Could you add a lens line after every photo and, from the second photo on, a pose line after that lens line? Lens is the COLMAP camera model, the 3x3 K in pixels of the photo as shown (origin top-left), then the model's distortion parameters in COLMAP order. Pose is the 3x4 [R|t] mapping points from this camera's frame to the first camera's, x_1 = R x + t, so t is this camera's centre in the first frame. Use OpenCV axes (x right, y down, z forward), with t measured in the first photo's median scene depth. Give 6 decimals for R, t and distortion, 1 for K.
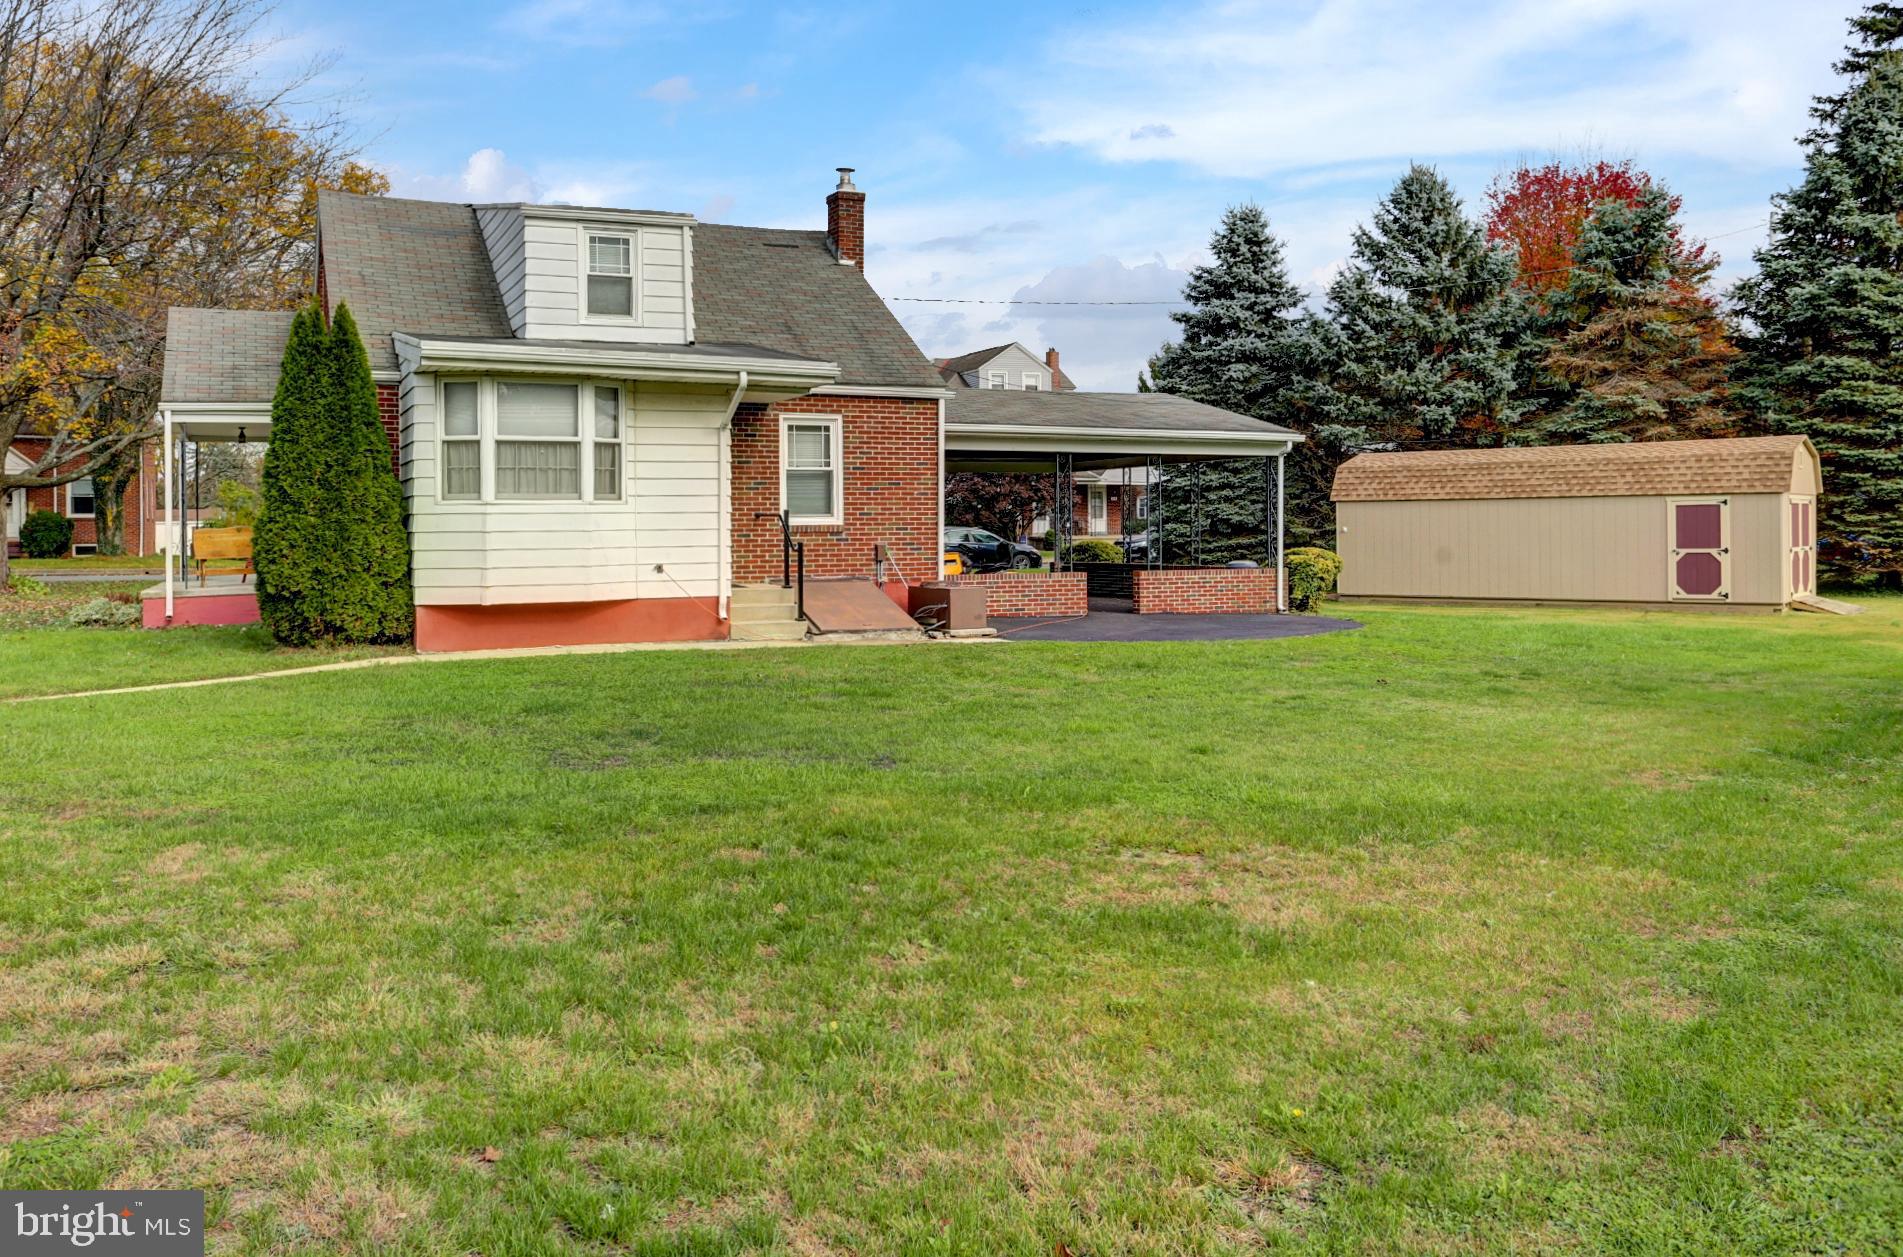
lens RADIAL K [[1549.1, 0, 953.5], [0, 1549.1, 472.0], [0, 0, 1]] dist [-0.000594, 0.024303]
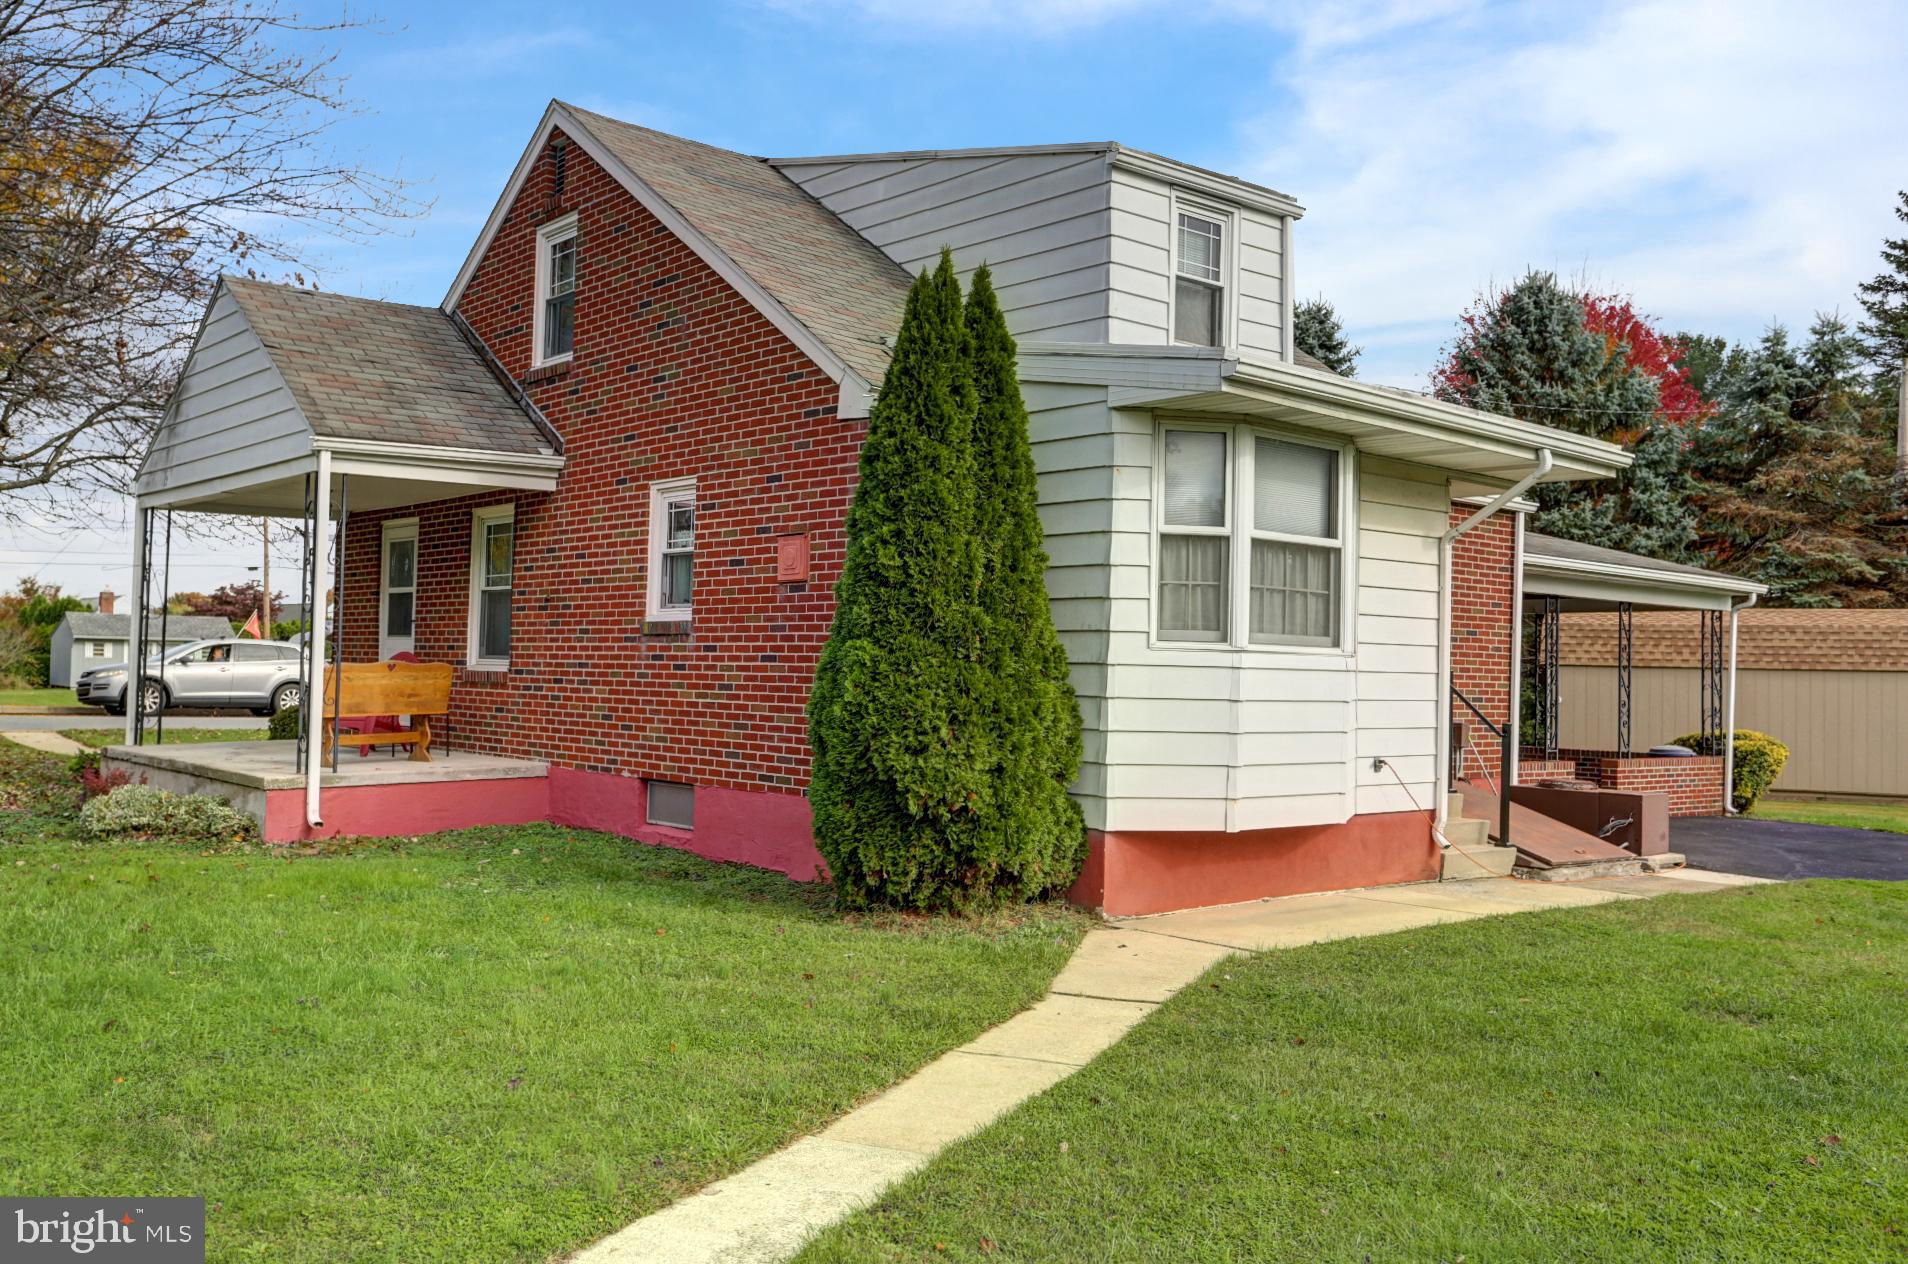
lens RADIAL K [[1675.6, 0, 956.6], [0, 1675.6, 581.8], [0, 0, 1]] dist [0.021621, 0.004626]
pose [[0.956962, 0.046422, 0.286478, -0.493170], [-0.042370, 0.998895, -0.020333, 0.010592], [-0.287105, 0.007320, 0.957871, 0.382504]]
